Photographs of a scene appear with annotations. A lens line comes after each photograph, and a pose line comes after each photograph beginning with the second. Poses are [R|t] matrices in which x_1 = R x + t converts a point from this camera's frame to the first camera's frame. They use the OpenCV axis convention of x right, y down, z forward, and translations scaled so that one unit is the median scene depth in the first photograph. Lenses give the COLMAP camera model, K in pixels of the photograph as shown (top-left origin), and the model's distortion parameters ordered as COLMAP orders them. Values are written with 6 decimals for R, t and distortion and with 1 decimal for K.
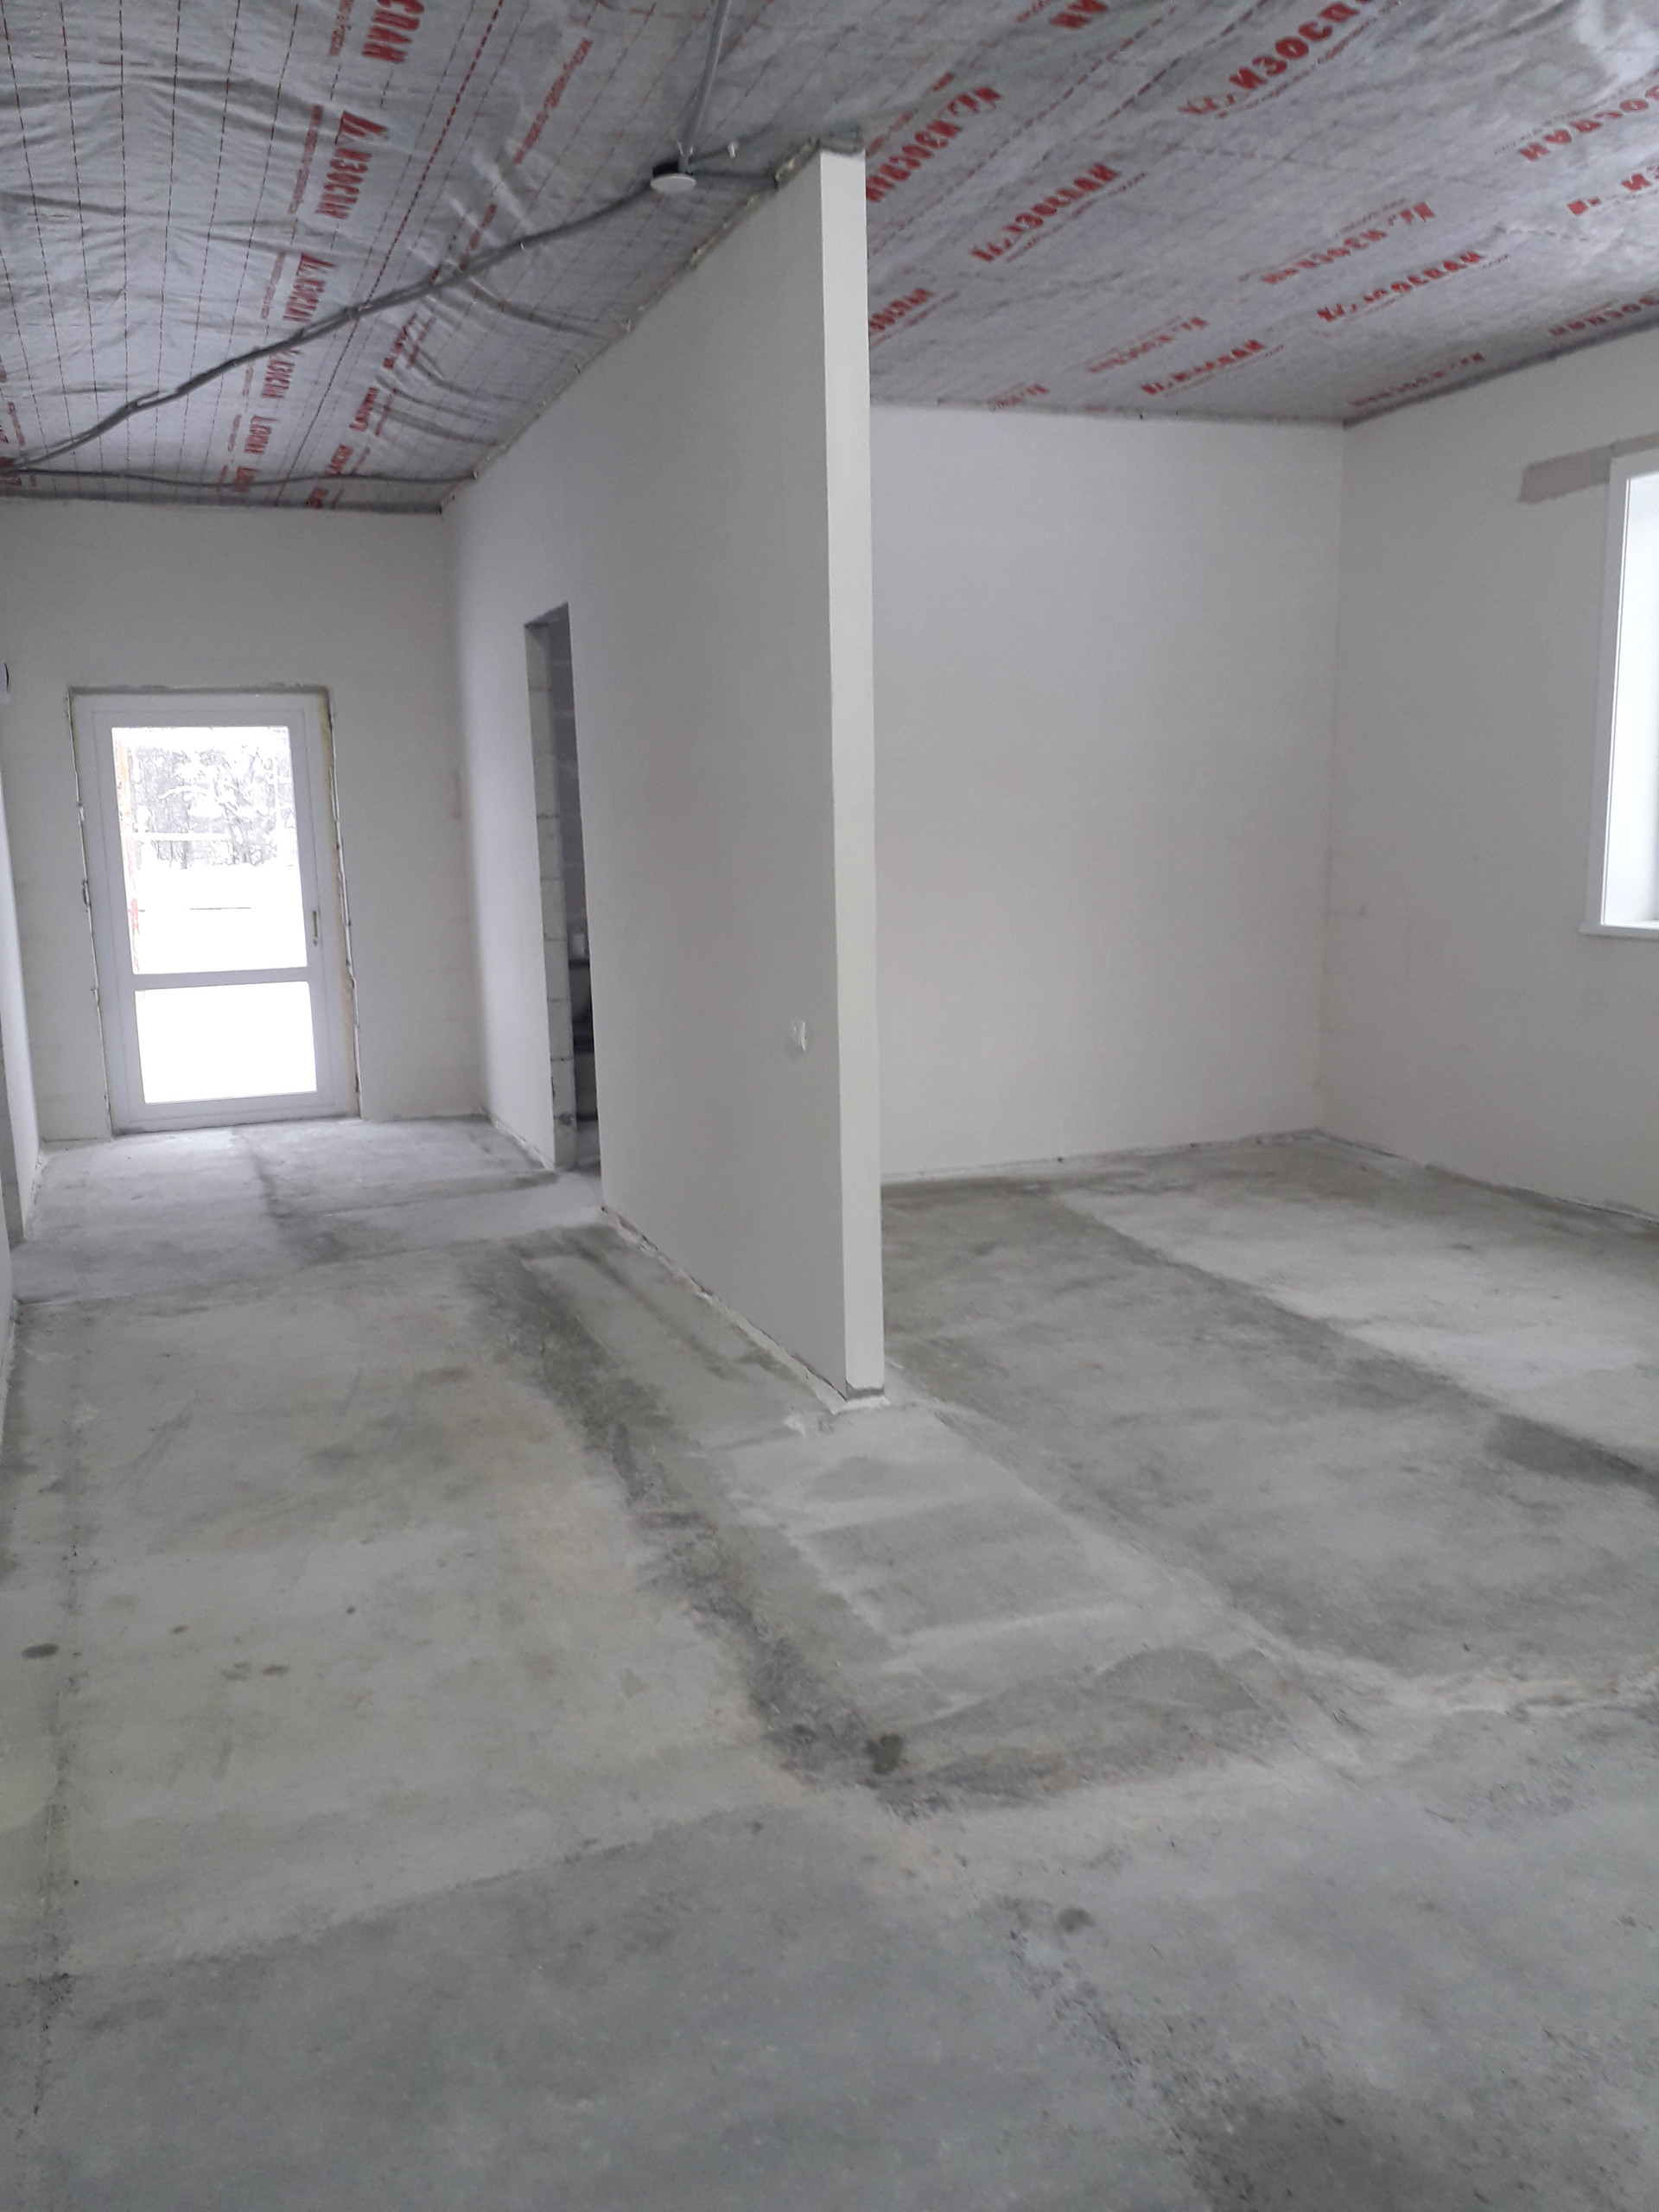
lens RADIAL K [[1746.4, 0, 829.5], [0, 1746.4, 1106.0], [0, 0, 1]] dist [0.135539, -0.320136]
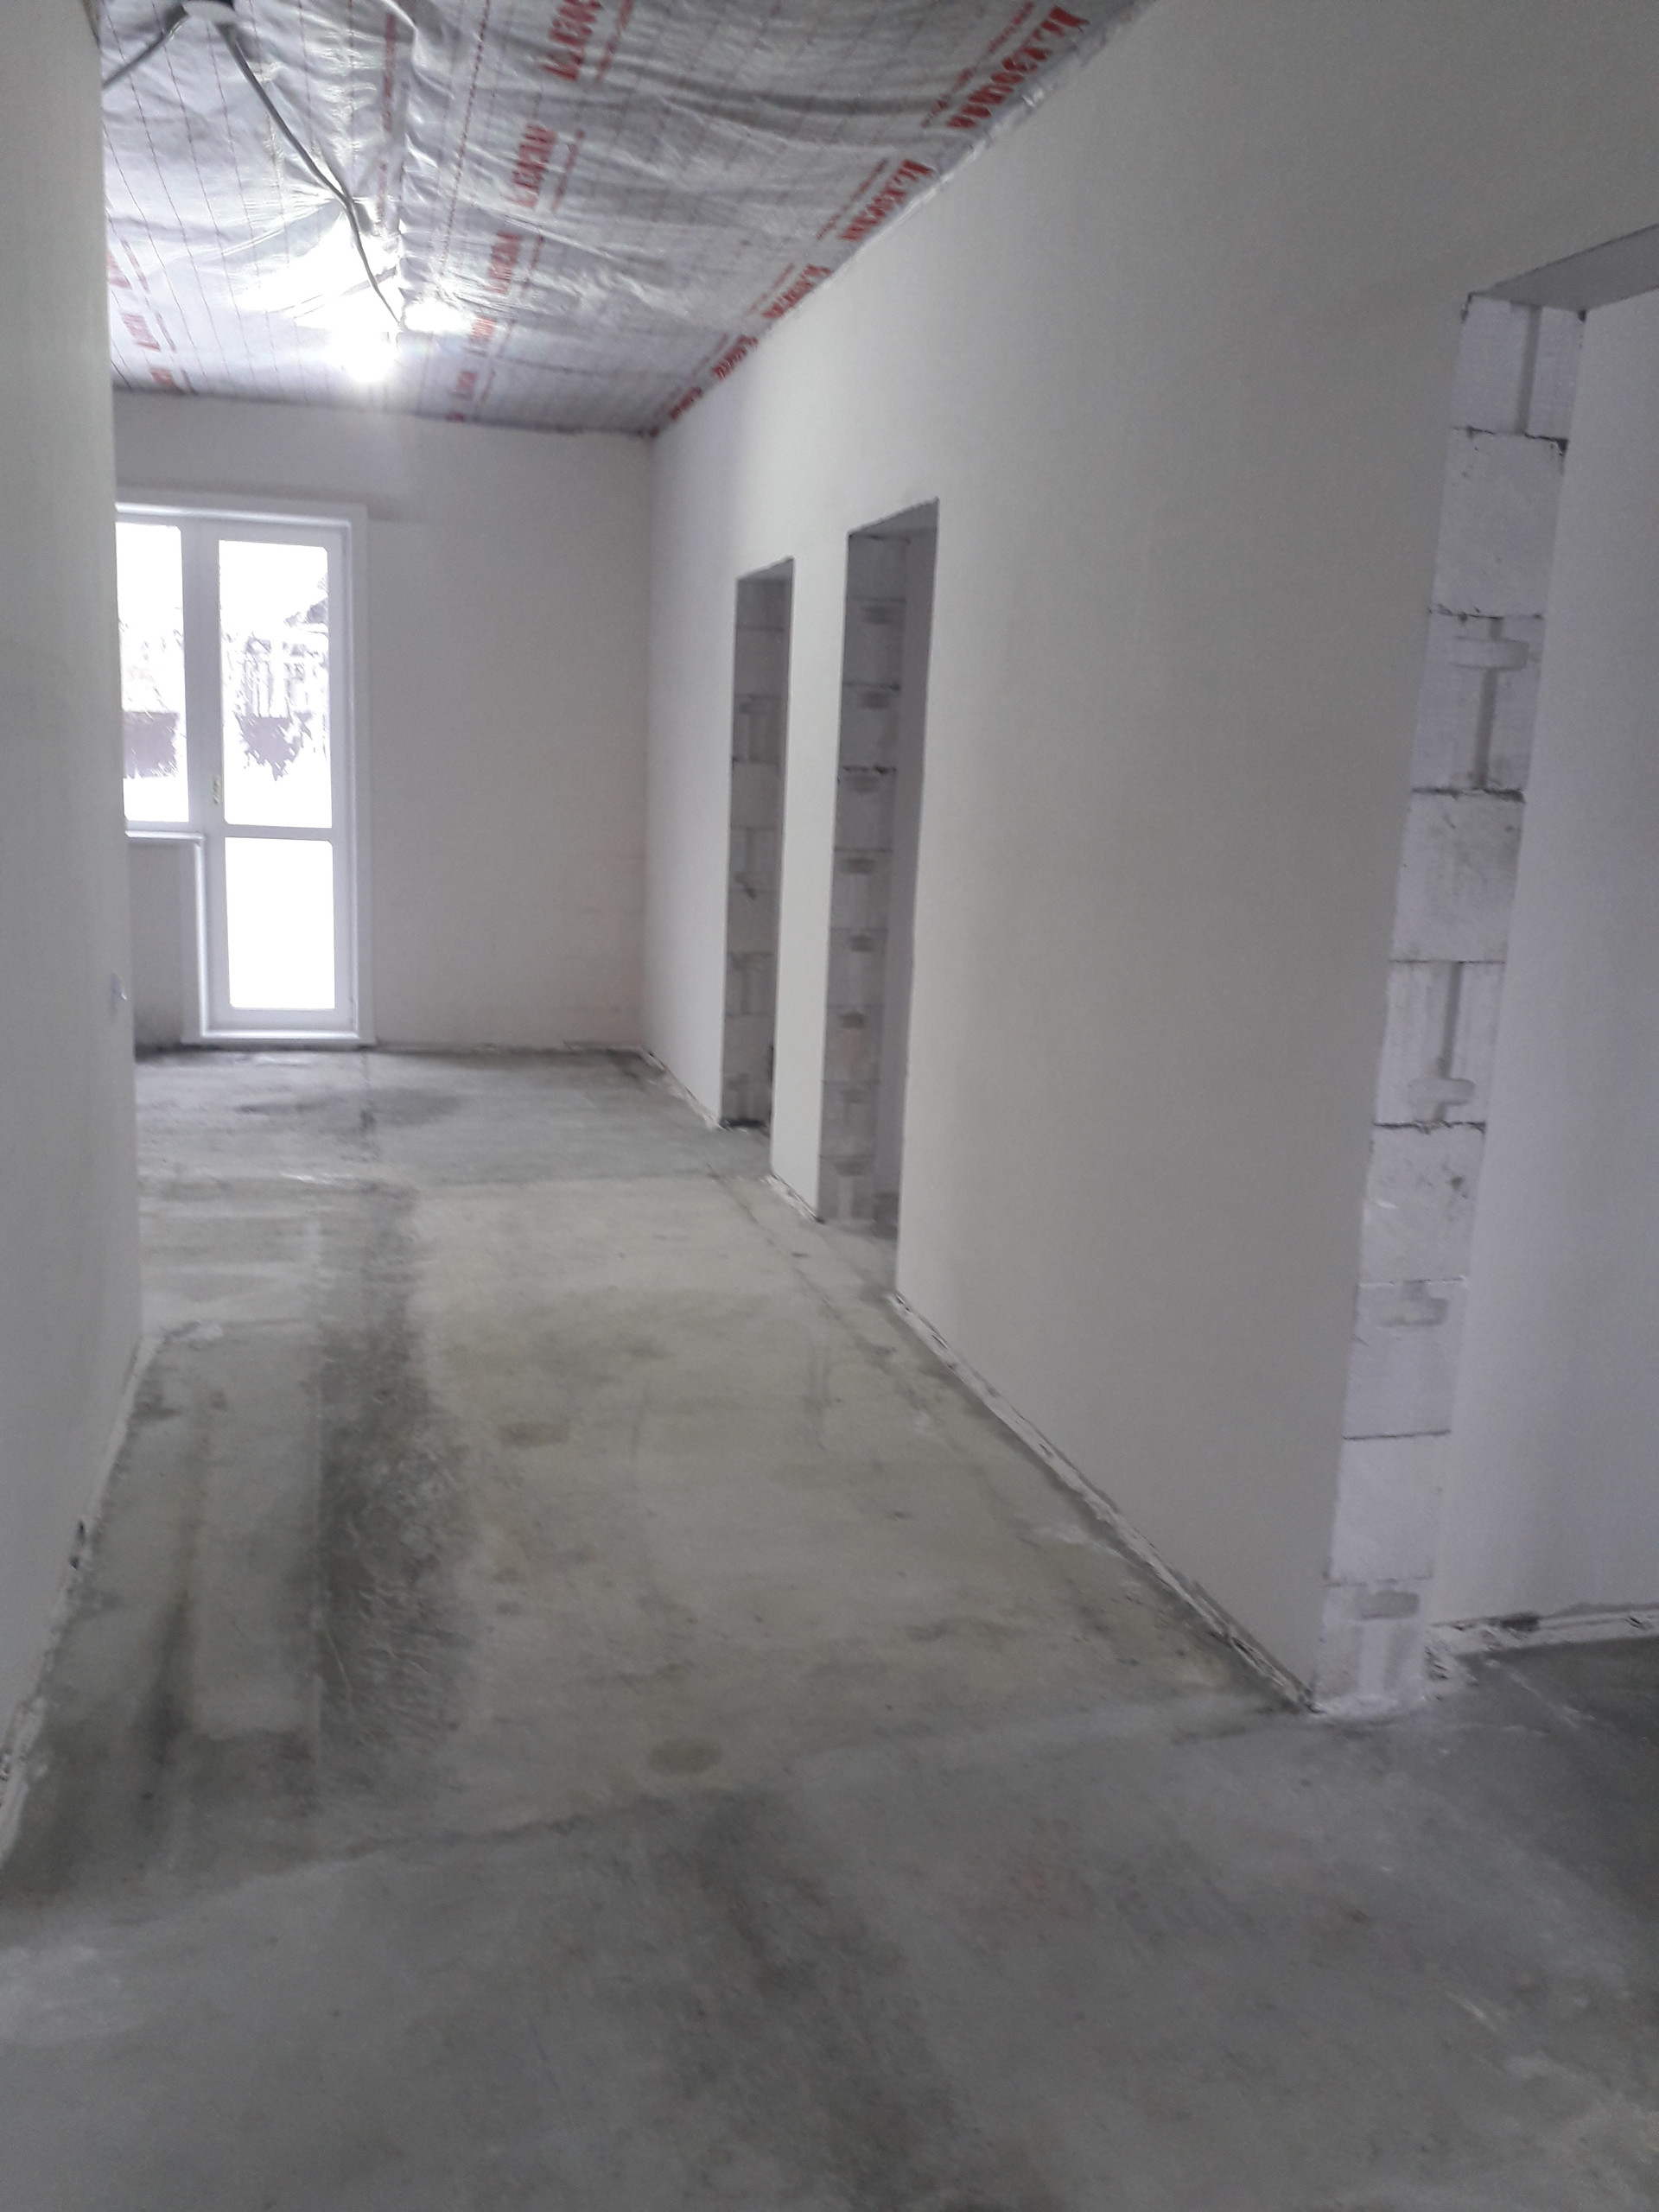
lens RADIAL K [[1746.4, 0, 829.5], [0, 1746.4, 1106.0], [0, 0, 1]] dist [0.135539, -0.320136]
pose [[-0.993416, -0.039153, 0.107663, -0.475260], [0.001815, 0.934287, 0.356516, -0.305504], [-0.114547, 0.354364, -0.928065, 1.831217]]
